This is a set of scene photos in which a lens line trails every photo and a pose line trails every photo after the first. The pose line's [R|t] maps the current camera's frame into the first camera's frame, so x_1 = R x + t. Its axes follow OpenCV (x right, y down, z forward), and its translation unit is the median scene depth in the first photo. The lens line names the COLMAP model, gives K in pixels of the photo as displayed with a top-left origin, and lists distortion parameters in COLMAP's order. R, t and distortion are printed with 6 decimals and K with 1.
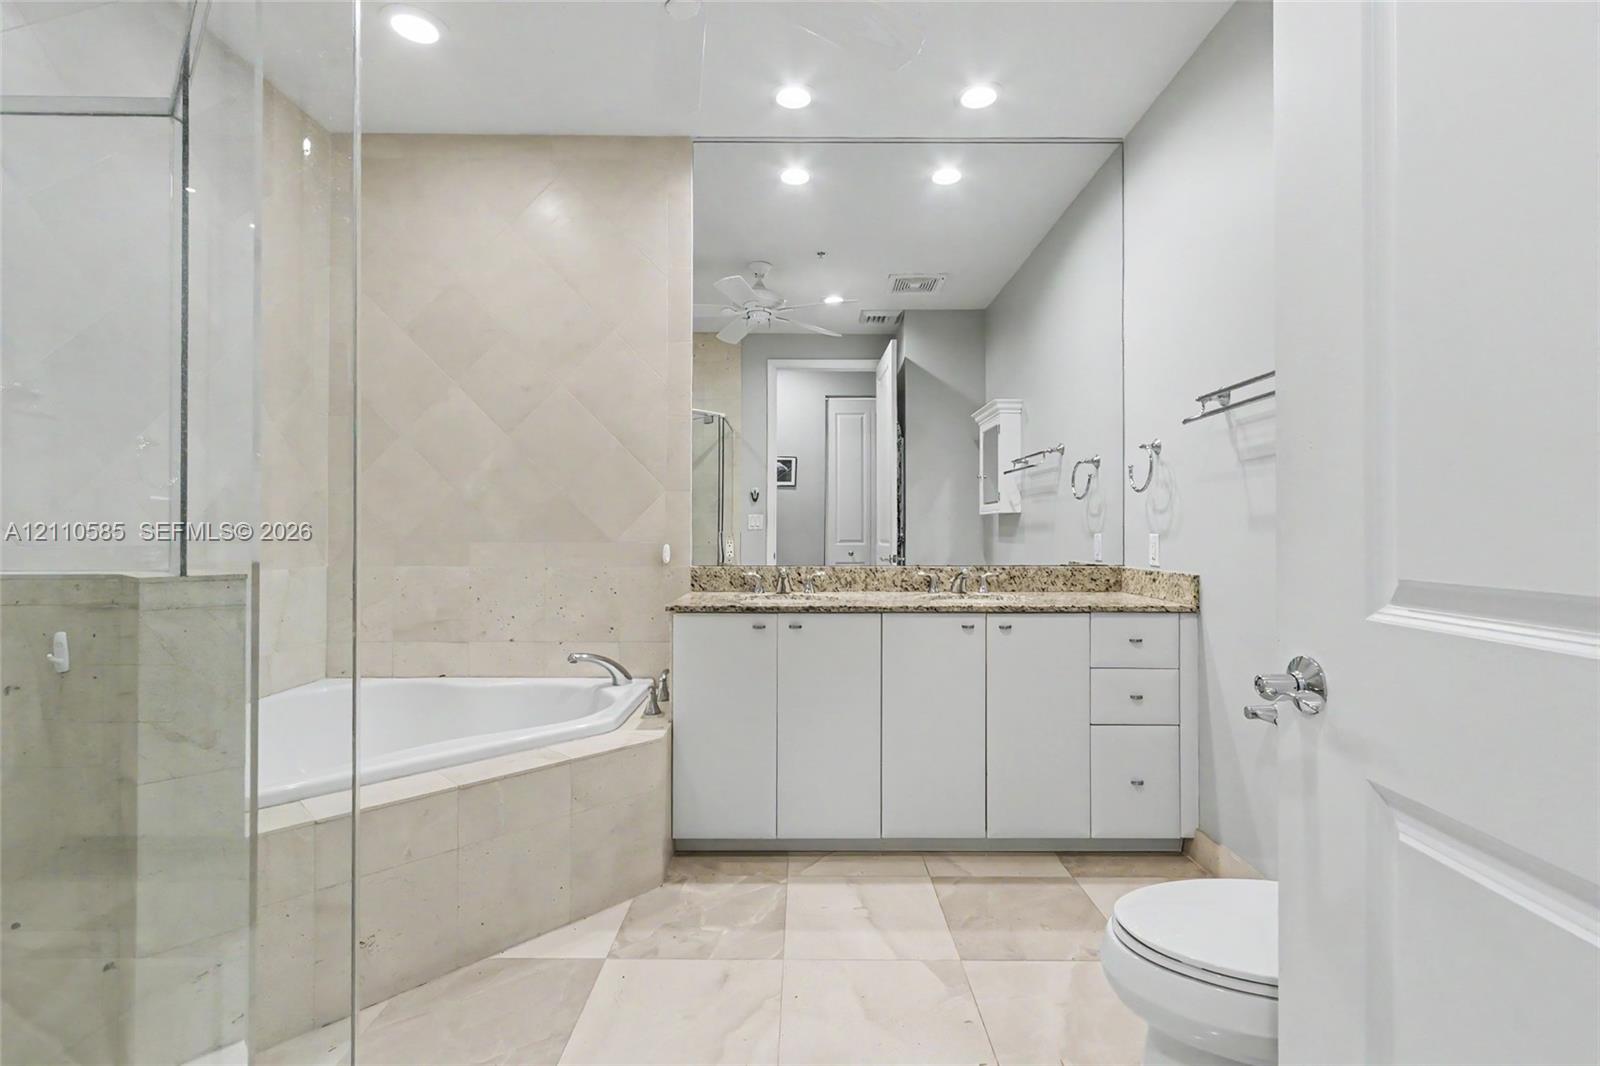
lens RADIAL K [[736.2, 0, 804.1], [0, 736.2, 529.7], [0, 0, 1]] dist [0.004512, -0.001178]
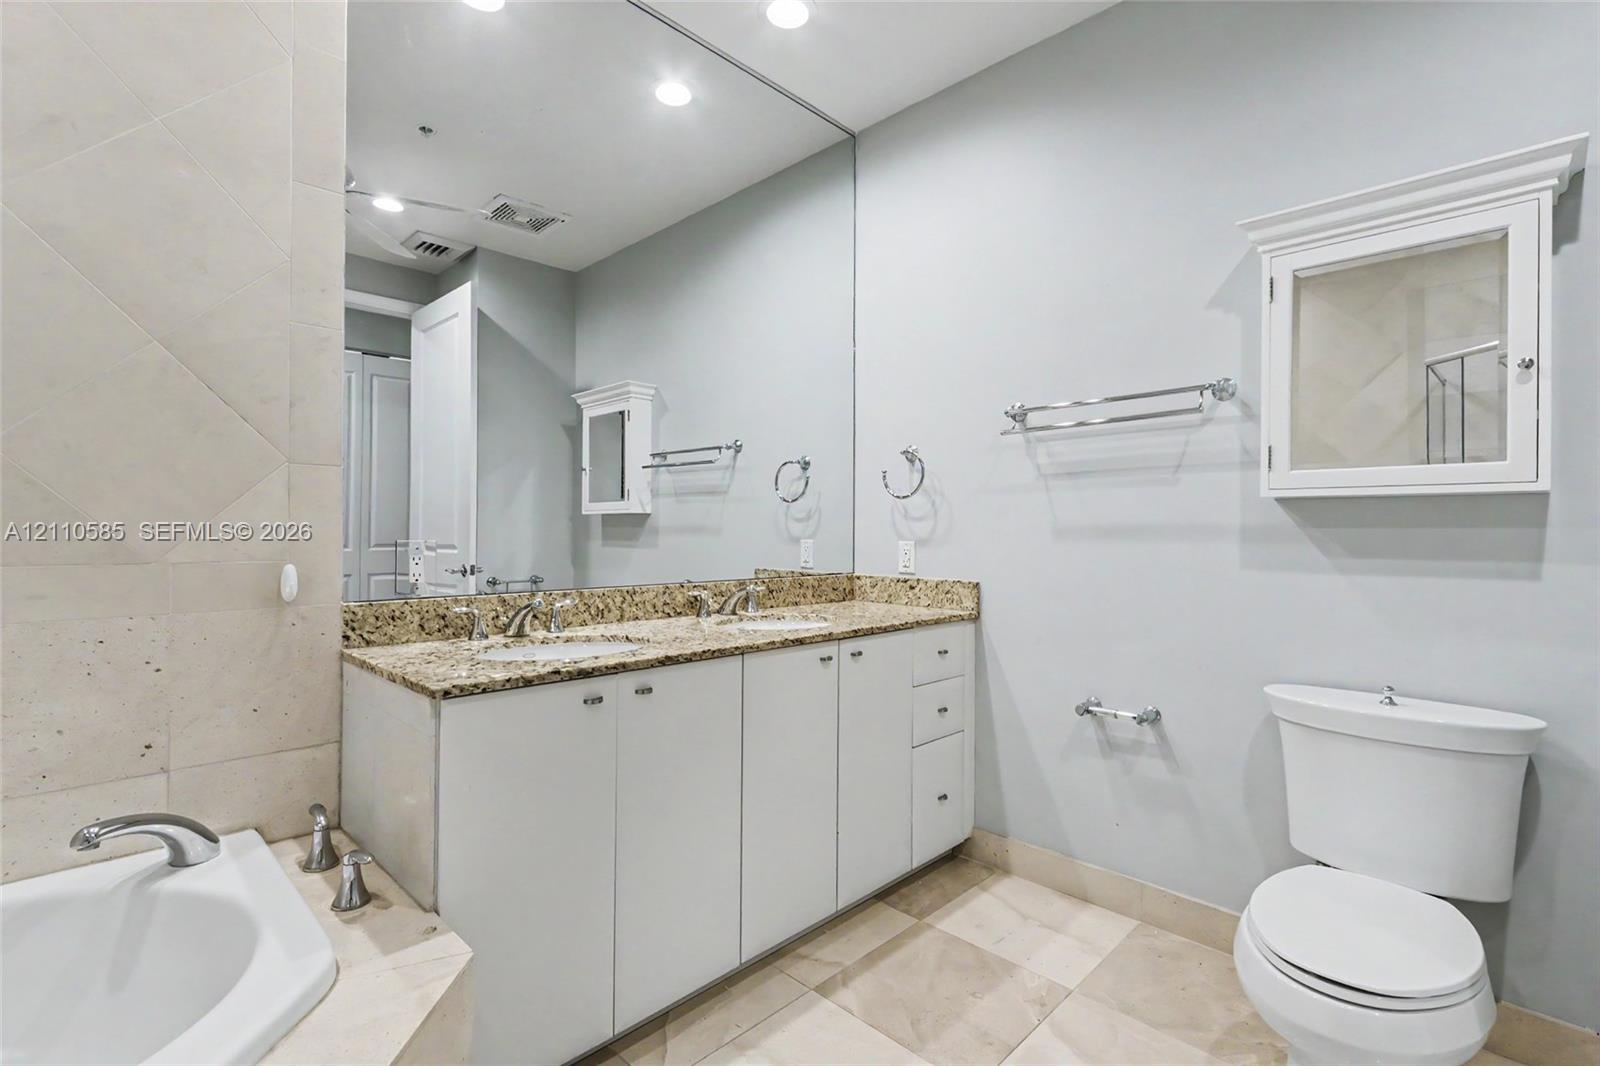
lens RADIAL K [[736.2, 0, 804.1], [0, 736.2, 529.7], [0, 0, 1]] dist [0.004512, -0.001178]
pose [[0.698985, 0.005828, 0.715113, -0.307092], [-0.008537, 0.999964, 0.000195, -0.008103], [-0.715085, -0.006241, 0.699009, 0.370317]]
